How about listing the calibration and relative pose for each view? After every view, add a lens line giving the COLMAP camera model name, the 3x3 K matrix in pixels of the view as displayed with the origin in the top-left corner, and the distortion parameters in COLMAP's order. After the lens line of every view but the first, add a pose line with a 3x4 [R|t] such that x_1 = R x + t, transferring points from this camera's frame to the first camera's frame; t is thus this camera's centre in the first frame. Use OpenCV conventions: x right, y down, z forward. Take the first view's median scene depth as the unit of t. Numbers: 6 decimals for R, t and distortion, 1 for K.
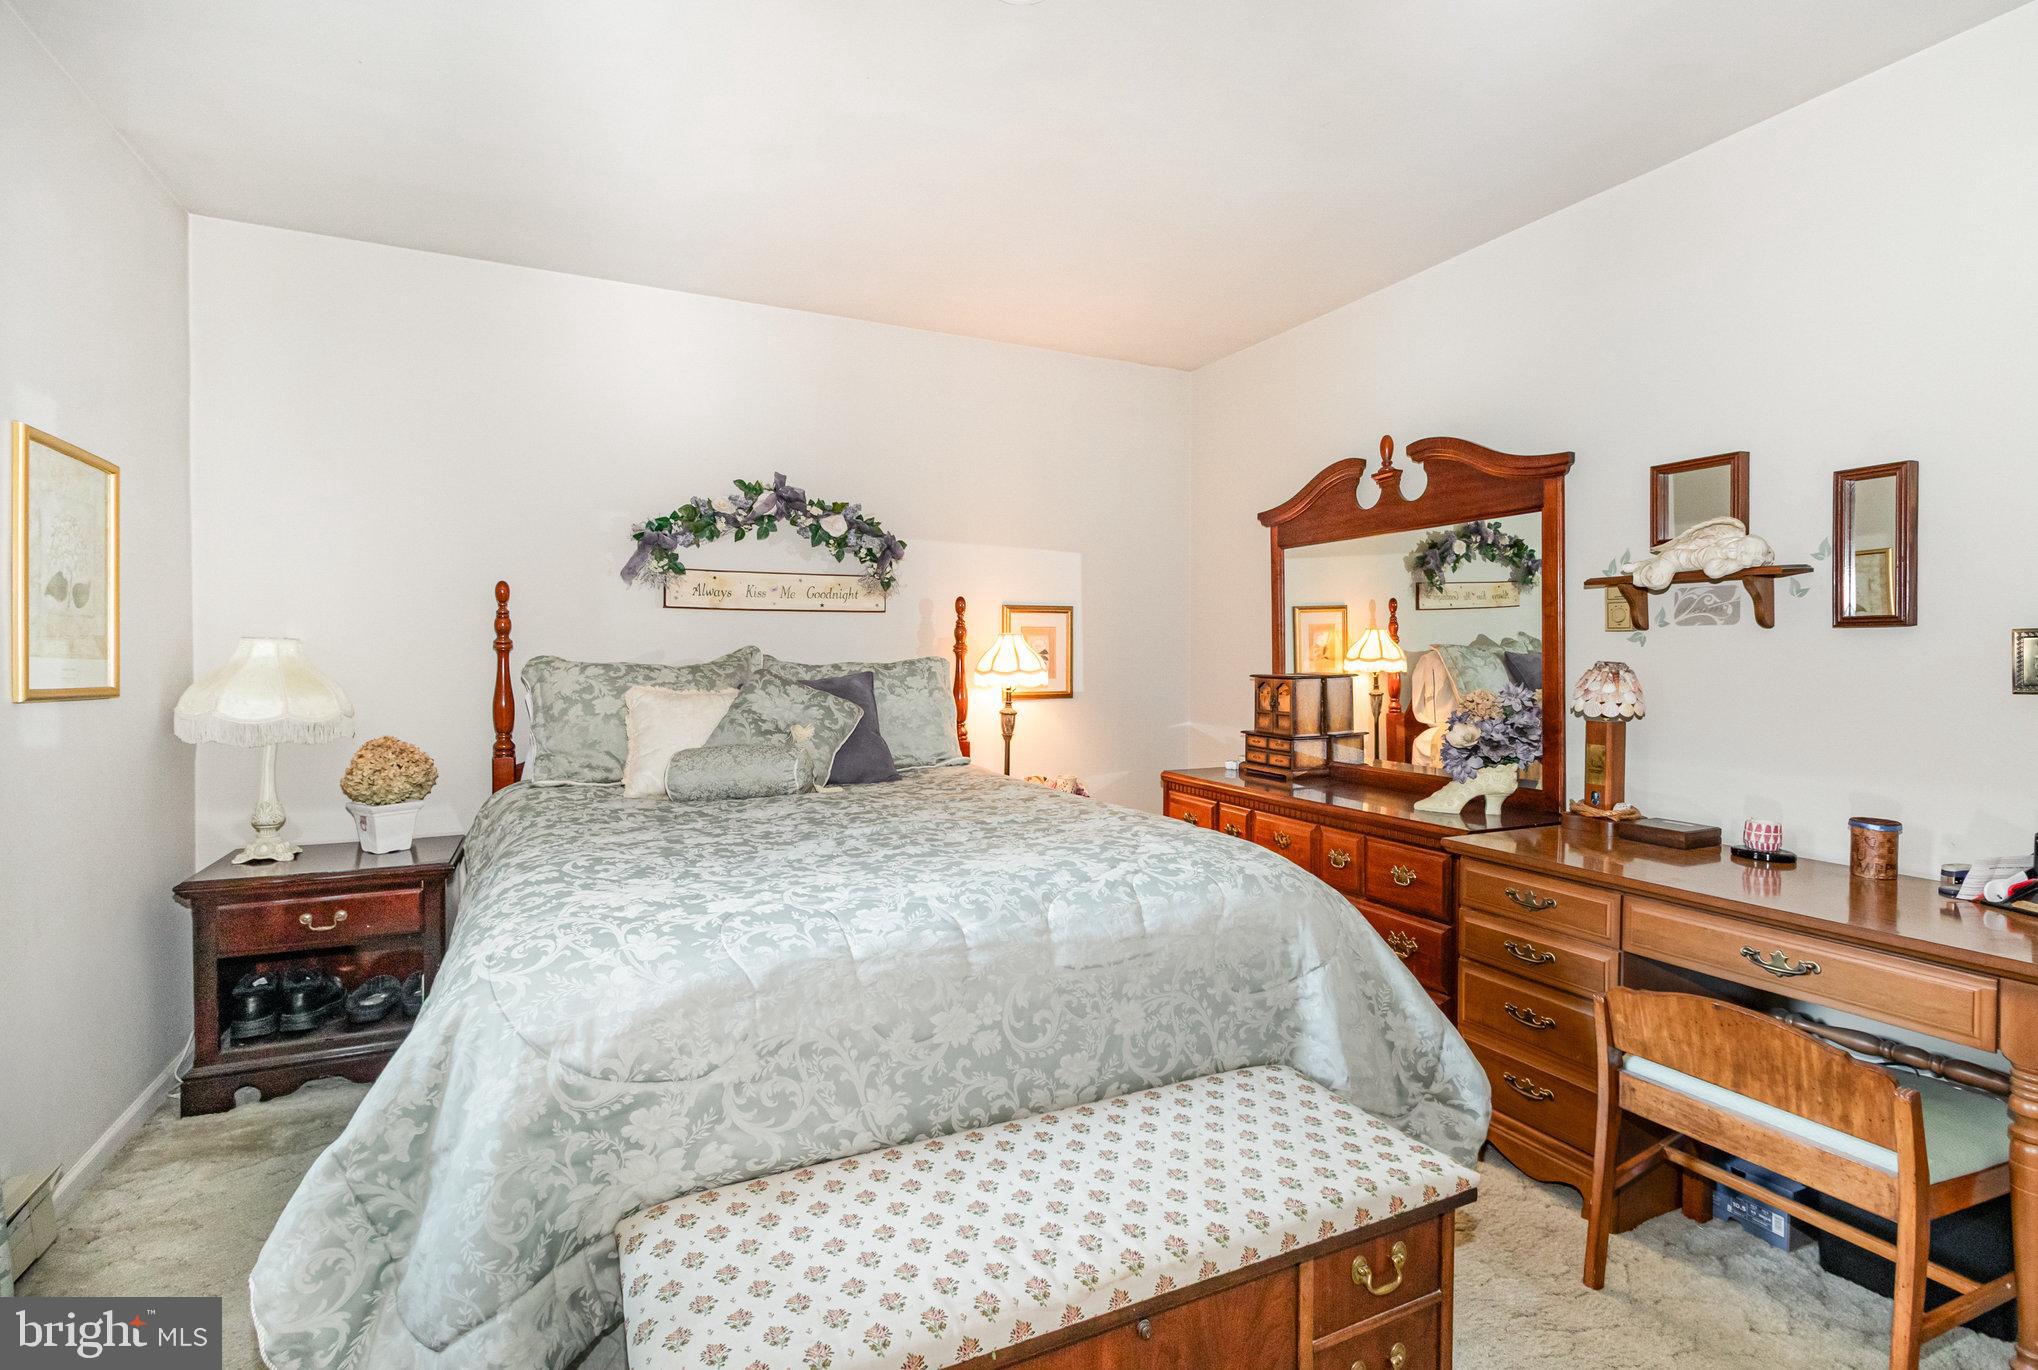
lens RADIAL K [[951.6, 0, 1021.7], [0, 951.6, 671.3], [0, 0, 1]] dist [0.004058, -0.000677]
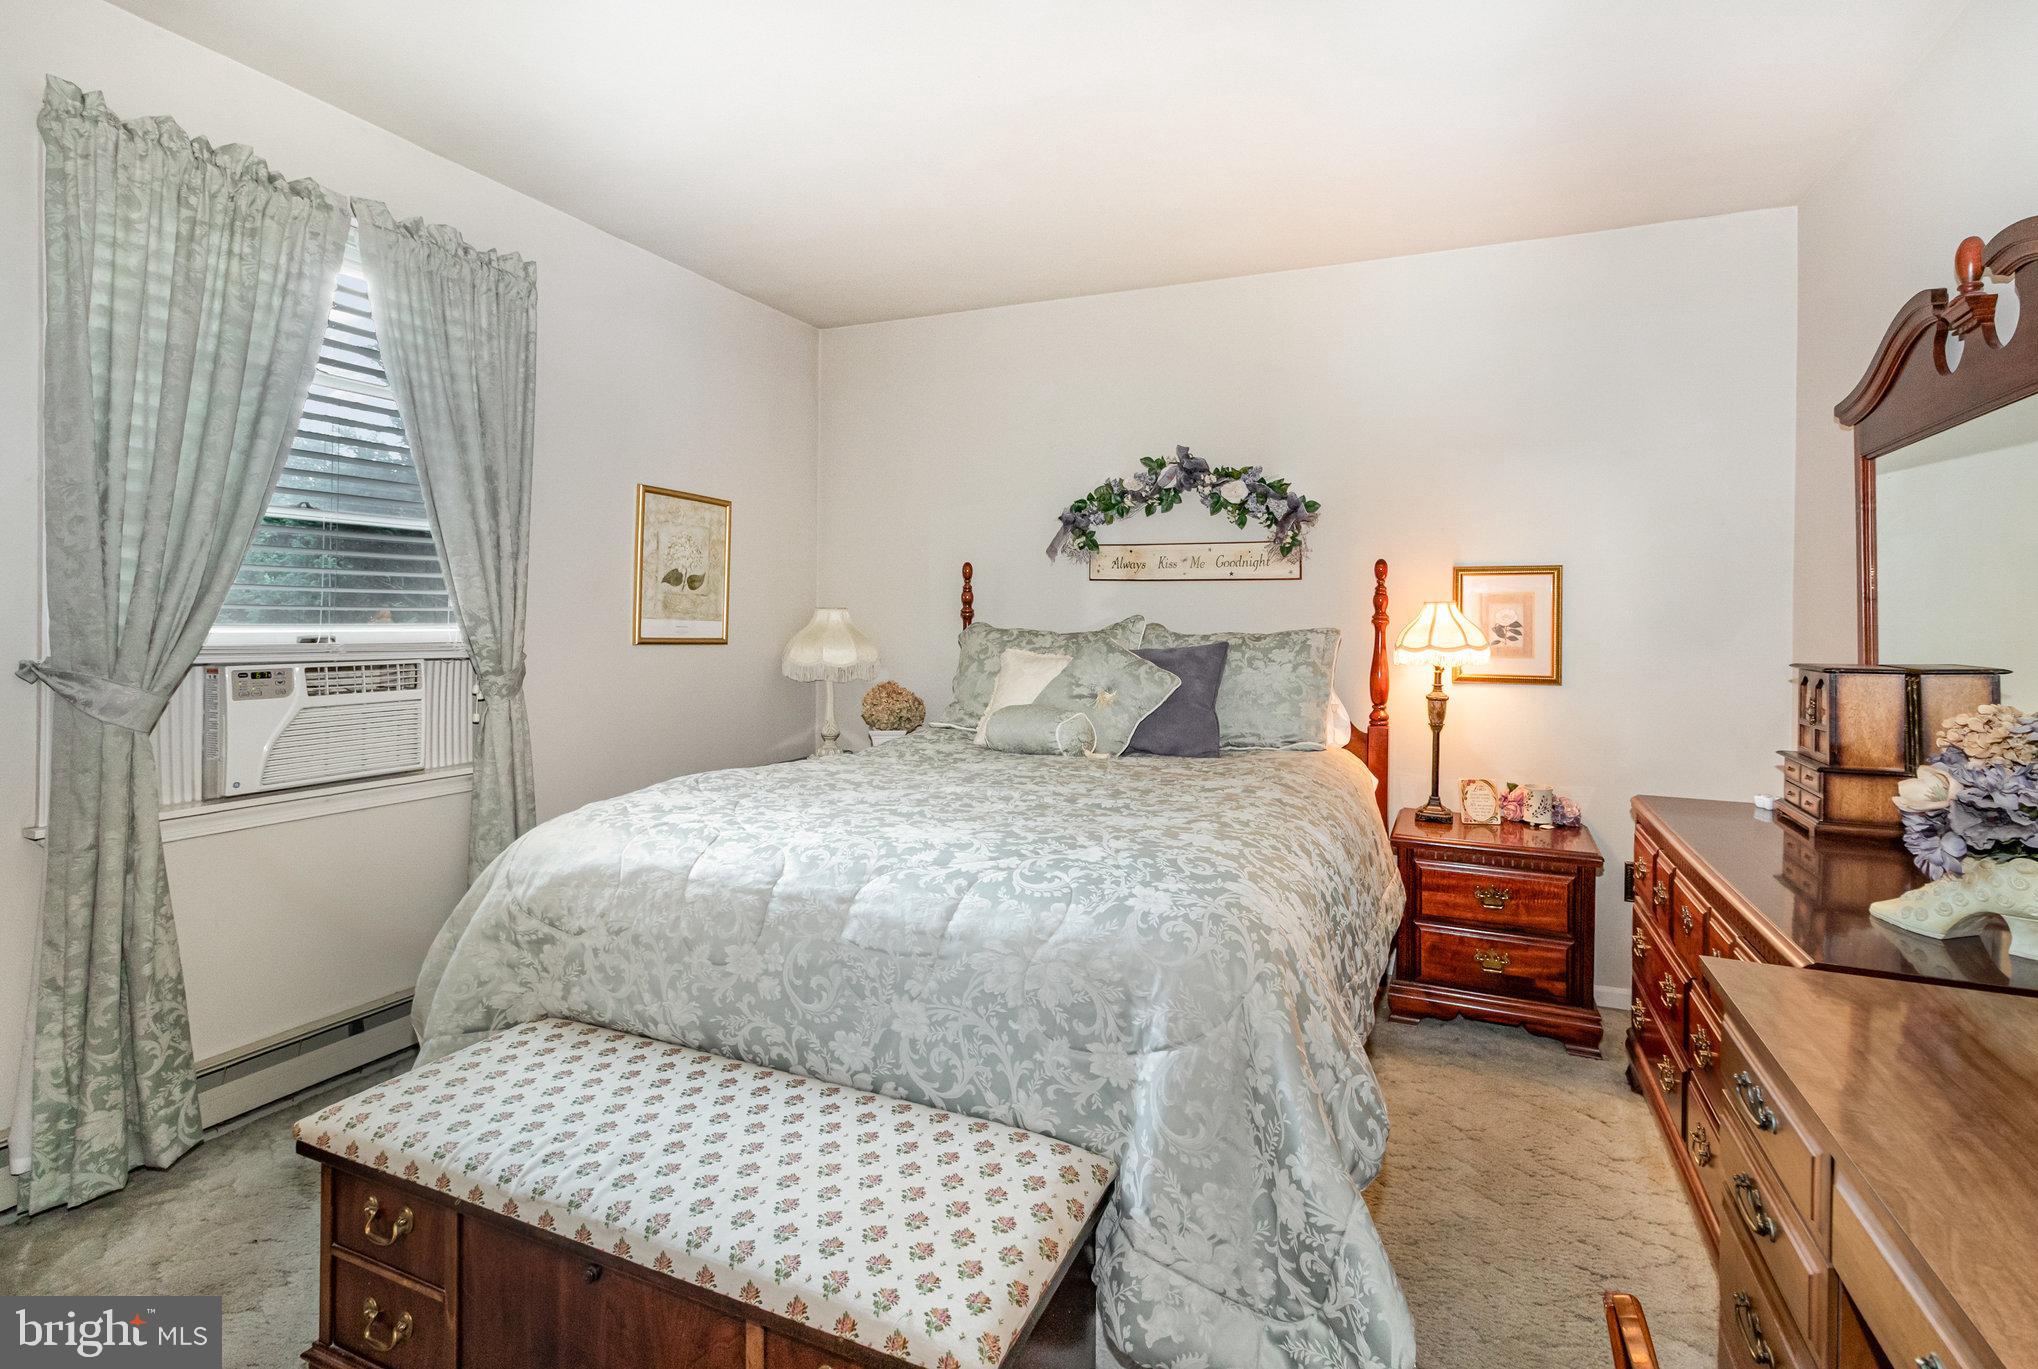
lens RADIAL K [[951.6, 0, 1062.0], [0, 951.6, 621.1], [0, 0, 1]] dist [0.004058, -0.000677]
pose [[0.668203, 0.008627, -0.743929, 0.600233], [-0.025398, 0.999614, -0.011220, -0.008383], [0.743545, 0.026391, 0.668165, 0.326630]]
